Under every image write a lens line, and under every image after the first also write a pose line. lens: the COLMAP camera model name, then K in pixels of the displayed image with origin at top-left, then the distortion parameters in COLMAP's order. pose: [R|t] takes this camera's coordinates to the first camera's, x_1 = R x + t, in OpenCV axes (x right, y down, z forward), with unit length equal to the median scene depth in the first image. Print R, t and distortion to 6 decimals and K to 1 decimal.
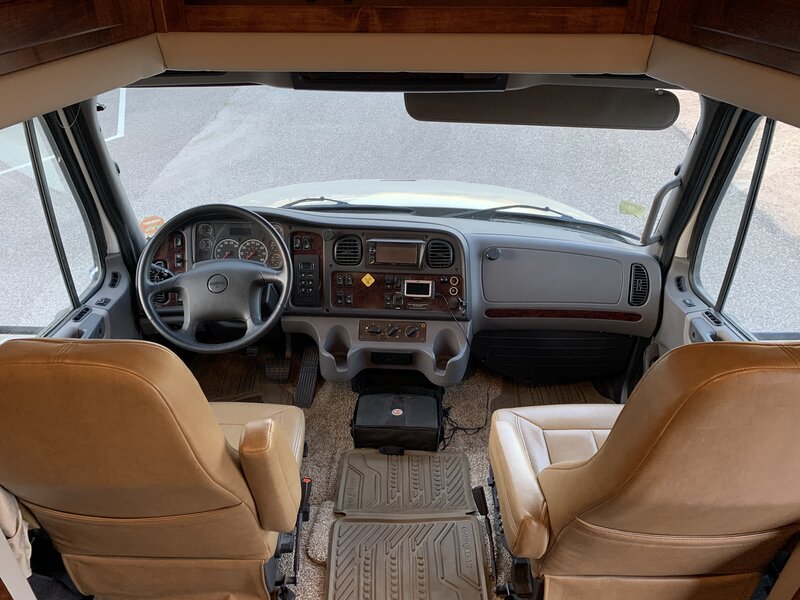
lens RADIAL K [[612.3, 0, 397.7], [0, 612.3, 301.3], [0, 0, 1]] dist [0.038122, -0.042824]
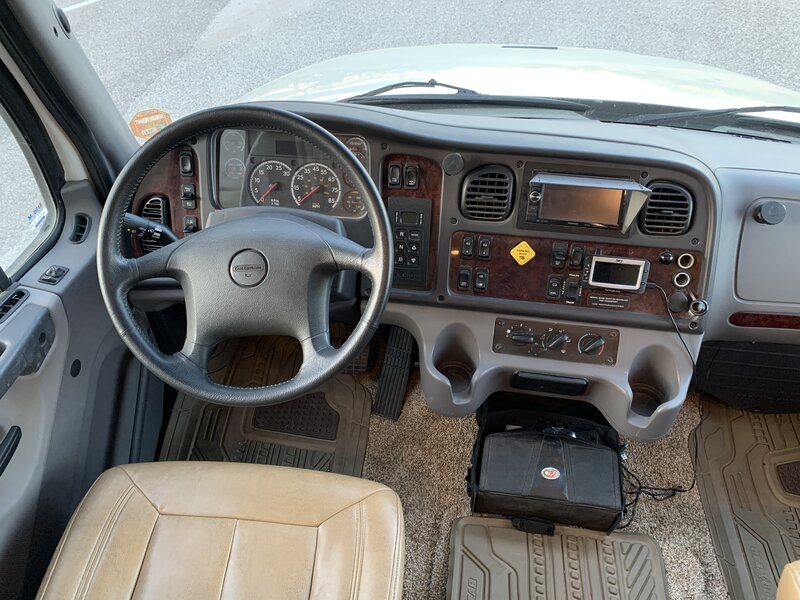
lens RADIAL K [[612.3, 0, 397.2], [0, 612.3, 302.2], [0, 0, 1]] dist [0.038122, -0.042824]
pose [[0.994135, 0.062460, -0.088284, -0.106640], [-0.042554, 0.976424, 0.211626, -0.100341], [0.099421, -0.206628, 0.973355, 0.443750]]
